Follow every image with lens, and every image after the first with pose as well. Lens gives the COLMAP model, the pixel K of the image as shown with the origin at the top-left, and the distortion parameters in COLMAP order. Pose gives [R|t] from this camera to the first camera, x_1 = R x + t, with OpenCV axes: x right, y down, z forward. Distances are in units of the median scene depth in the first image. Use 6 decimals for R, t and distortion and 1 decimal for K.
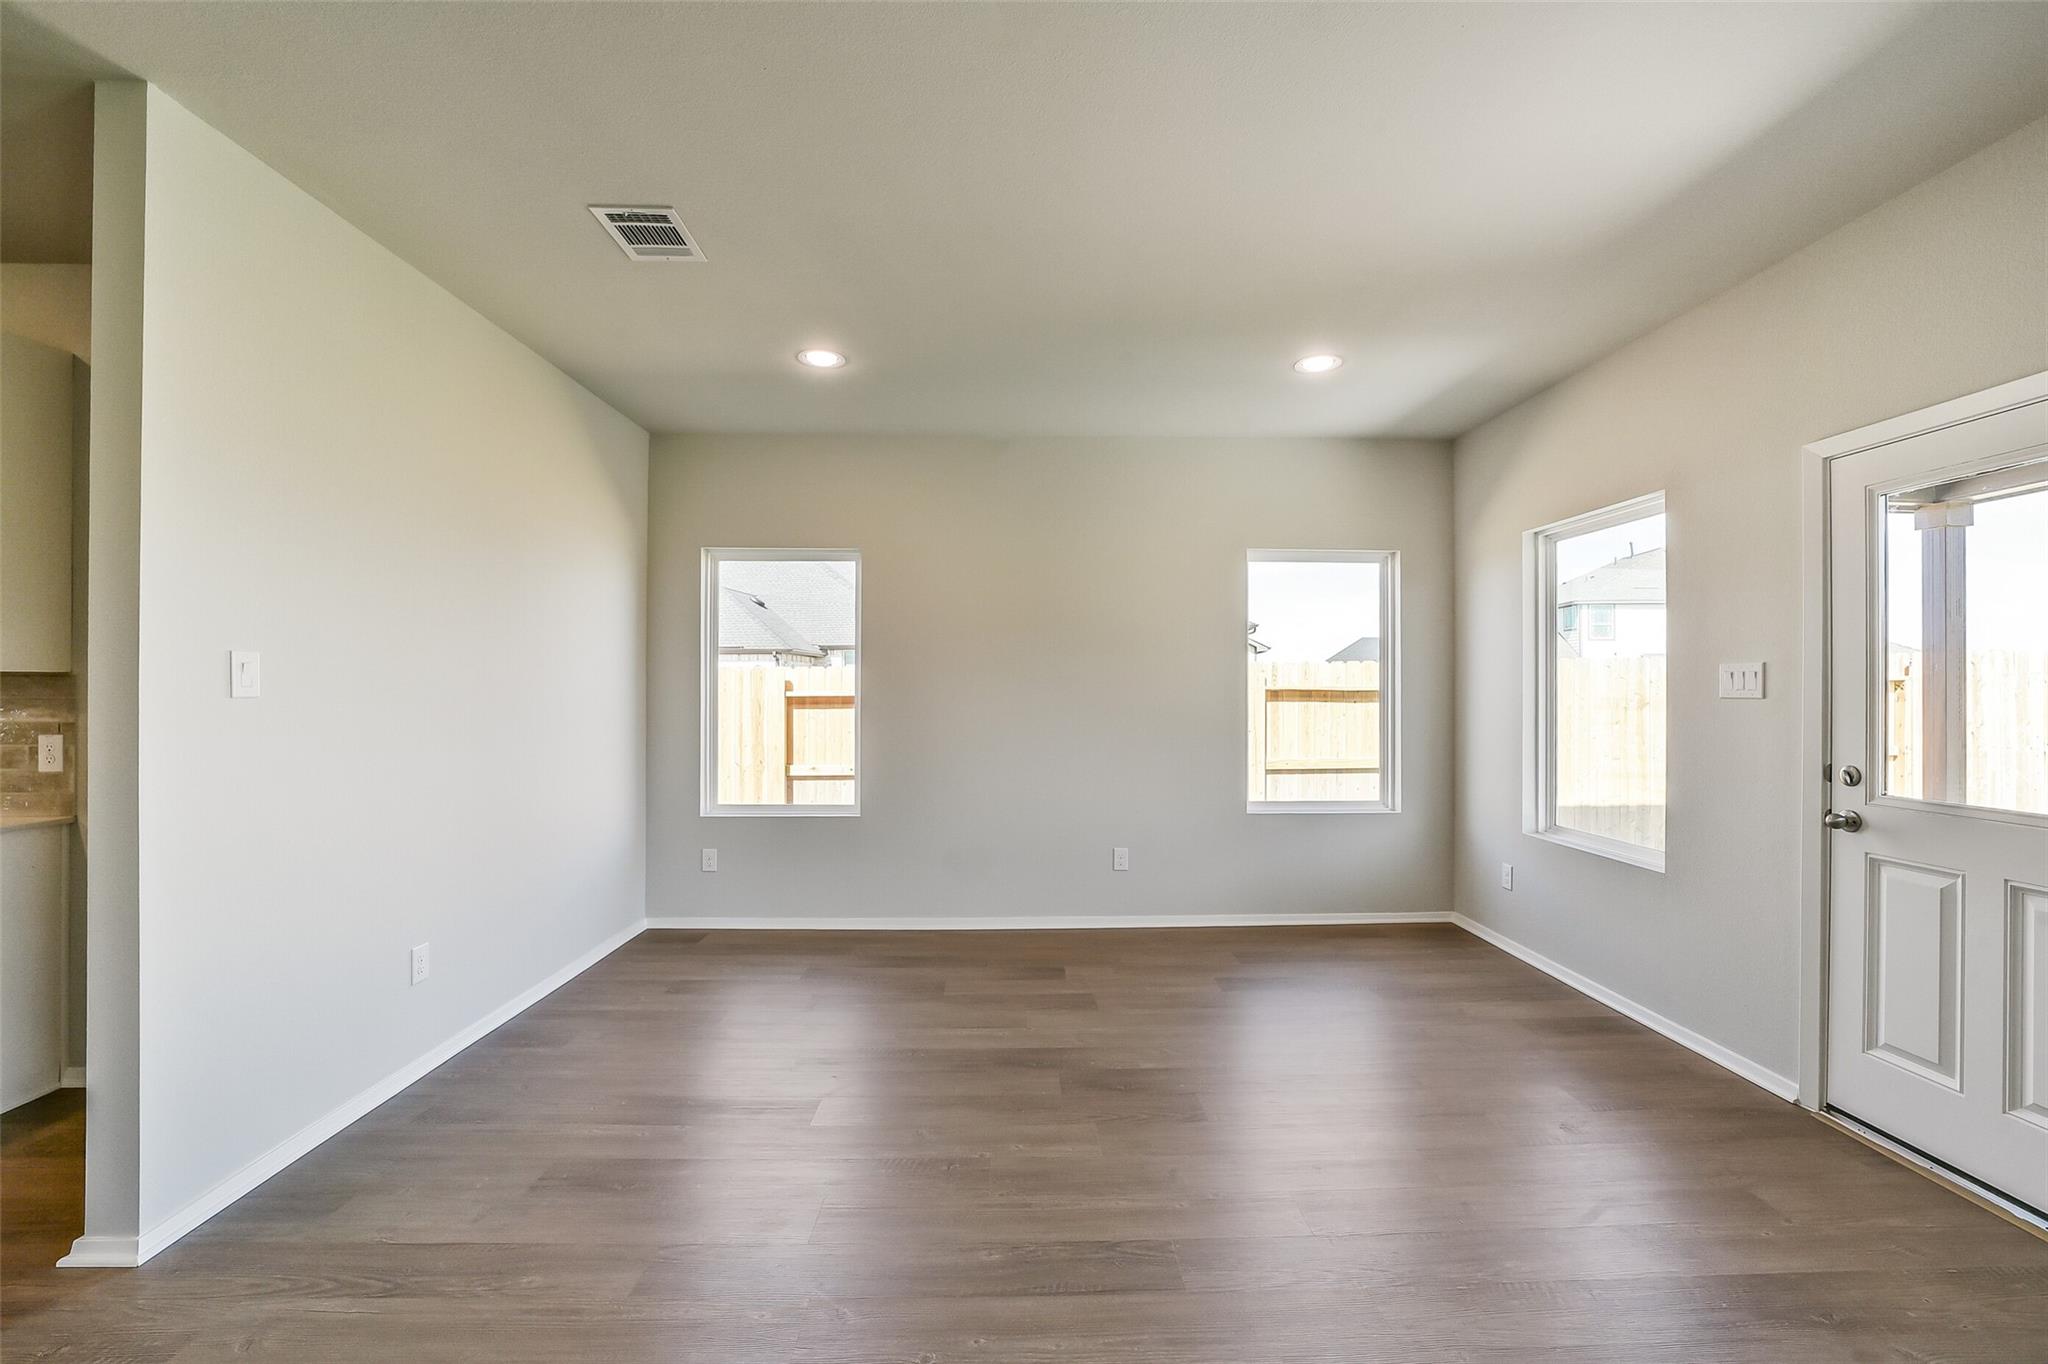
lens RADIAL K [[815.7, 0, 1026.7], [0, 815.7, 679.0], [0, 0, 1]] dist [-0.030557, 0.005911]
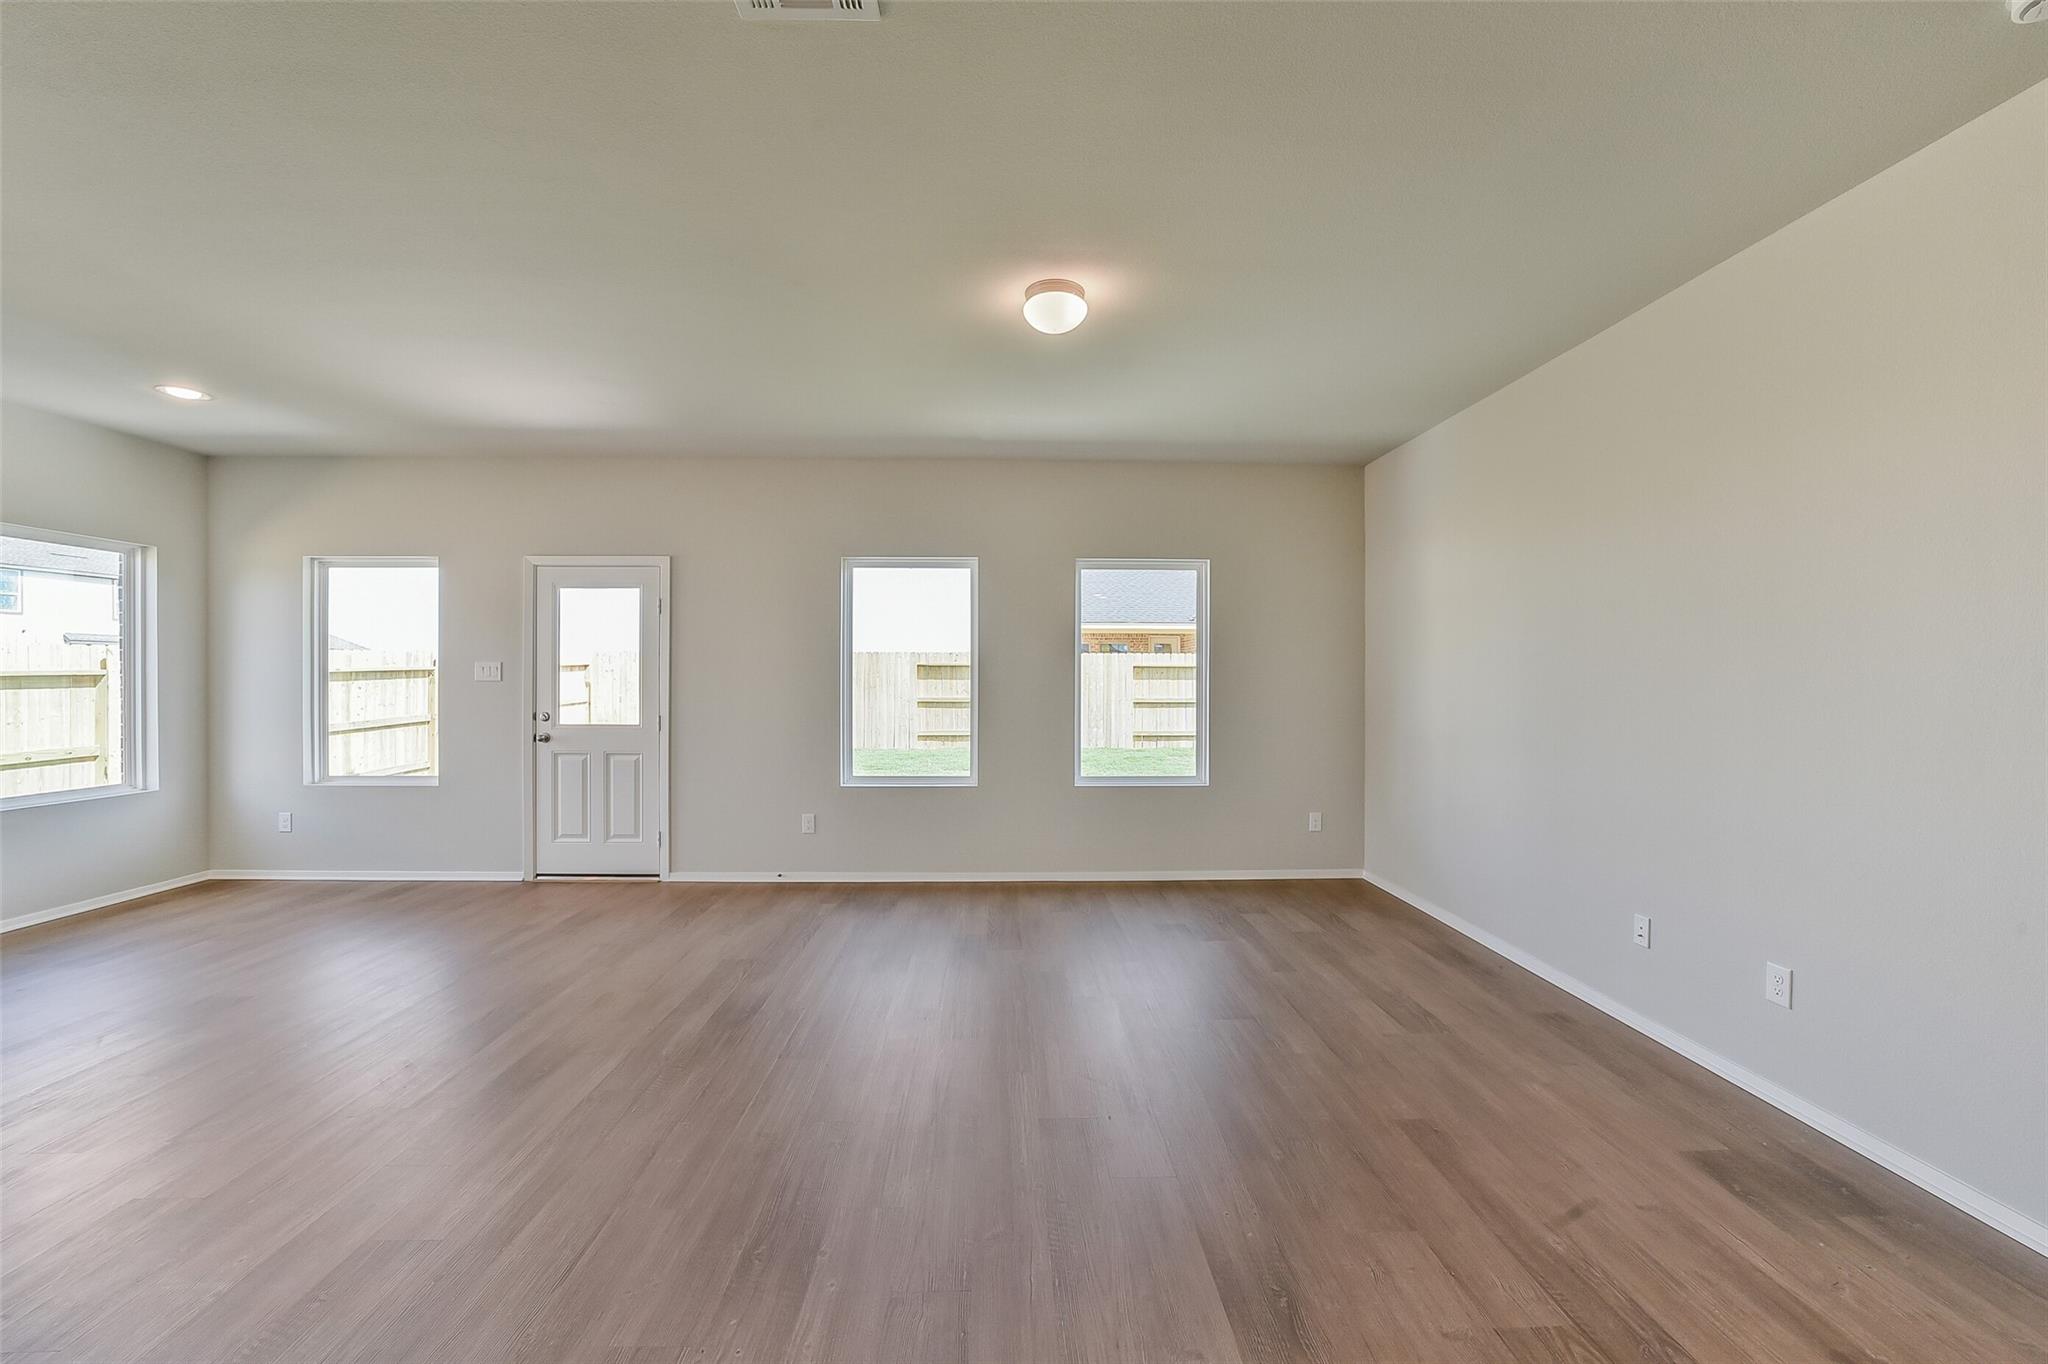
lens RADIAL K [[815.7, 0, 1027.1], [0, 815.7, 683.8], [0, 0, 1]] dist [-0.030557, 0.005911]
pose [[-0.004464, -0.007192, 0.999964, -0.868143], [-0.013948, 0.999877, 0.007130, -0.000278], [-0.999893, -0.013916, -0.004564, -0.219537]]
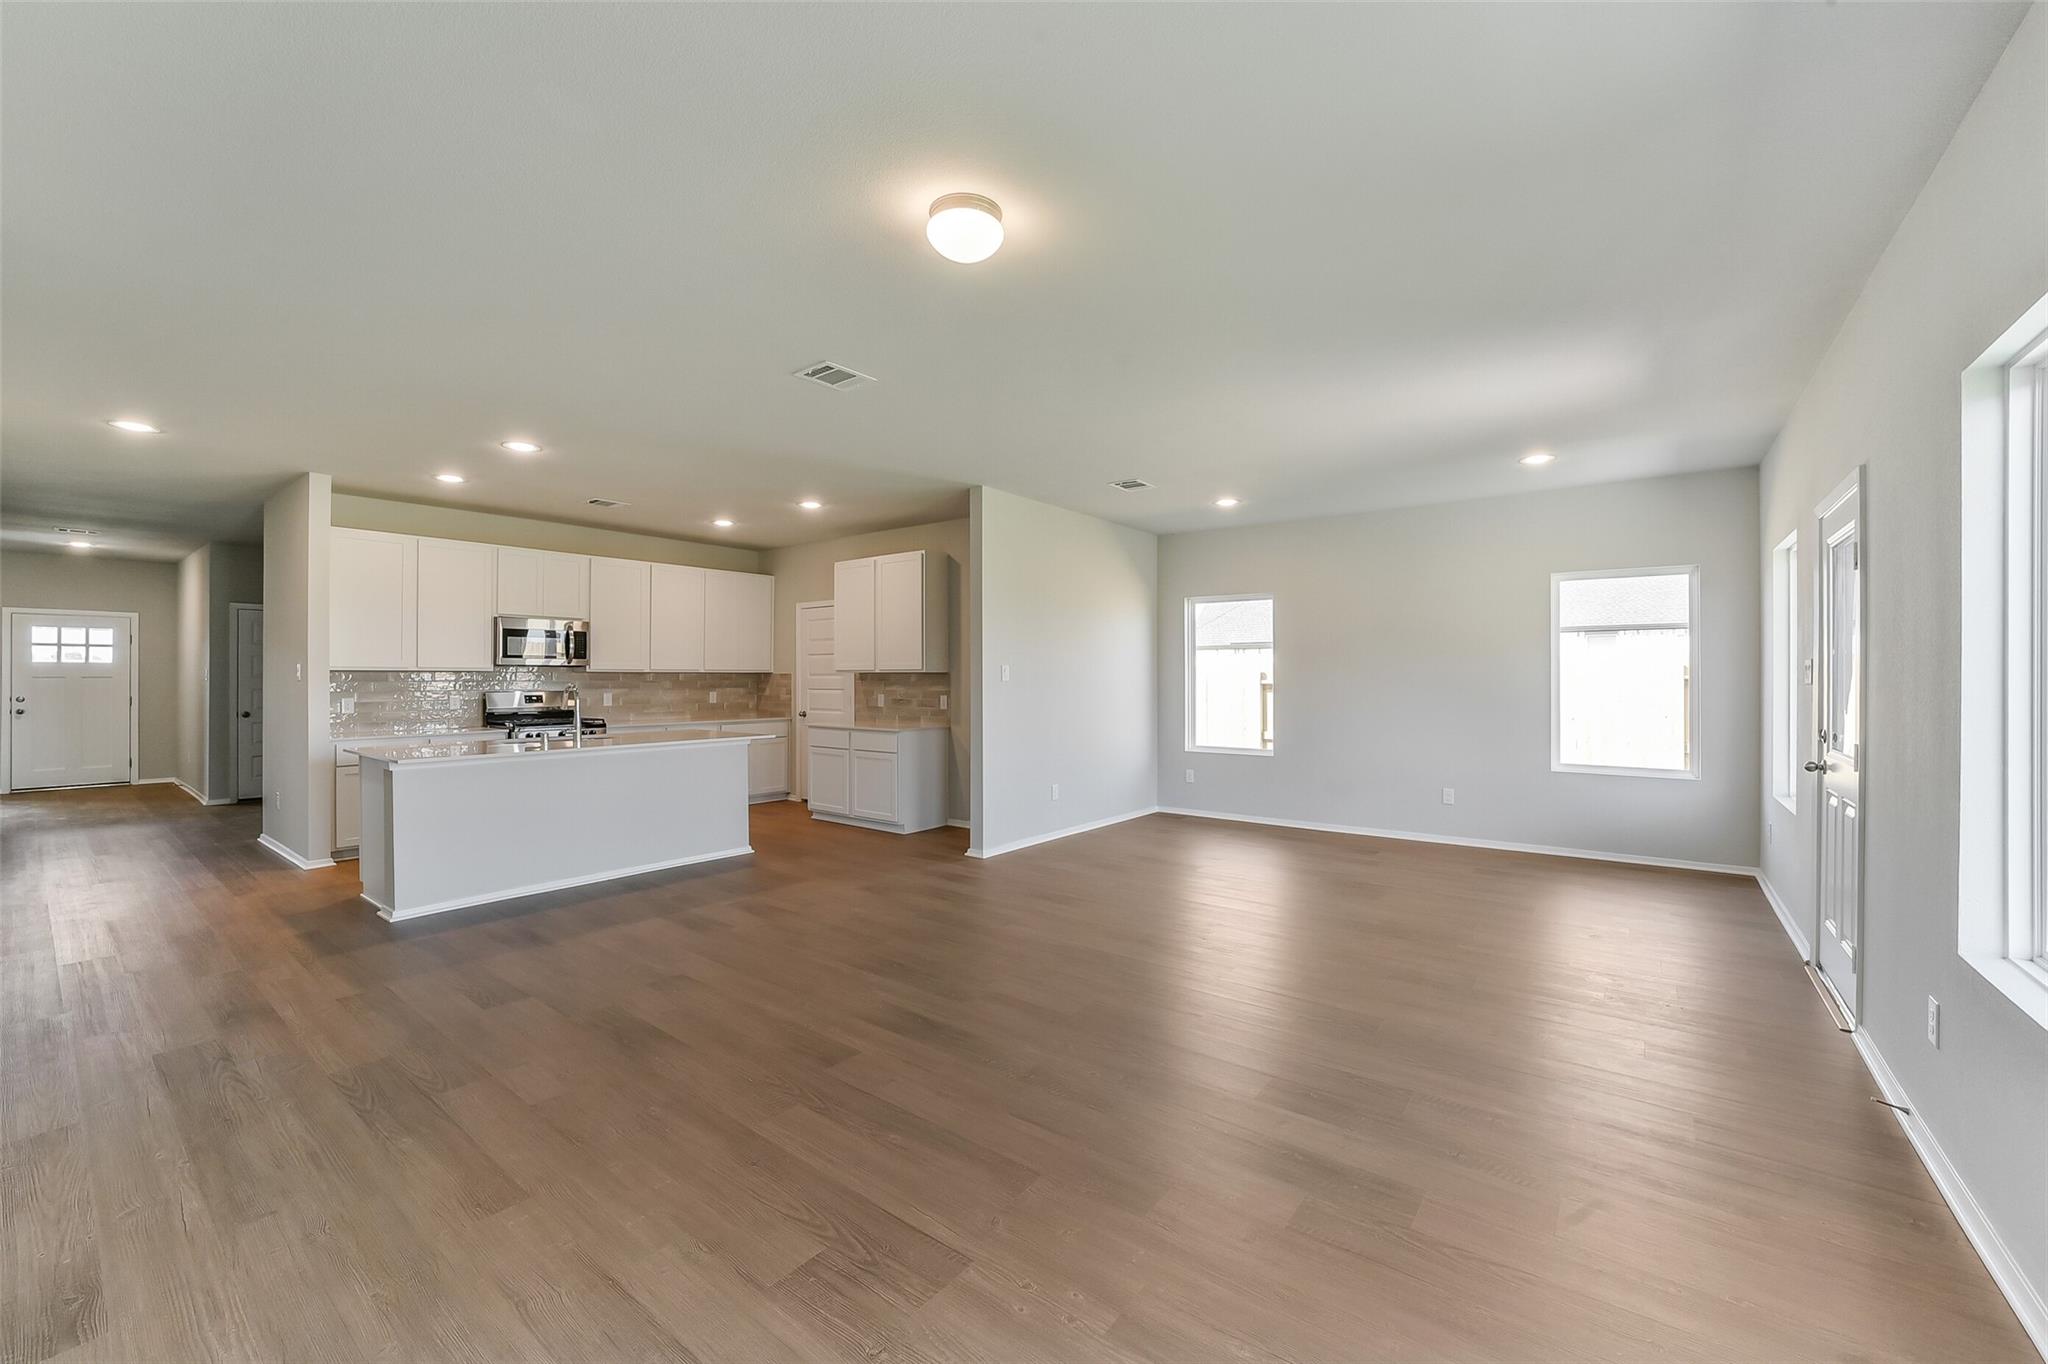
lens RADIAL K [[815.7, 0, 1027.2], [0, 815.7, 678.7], [0, 0, 1]] dist [-0.030557, 0.005911]
pose [[0.779148, 0.000212, -0.626840, 0.622258], [0.007741, 0.999920, 0.009960, -0.010342], [0.626792, -0.012613, 0.779084, -0.836733]]
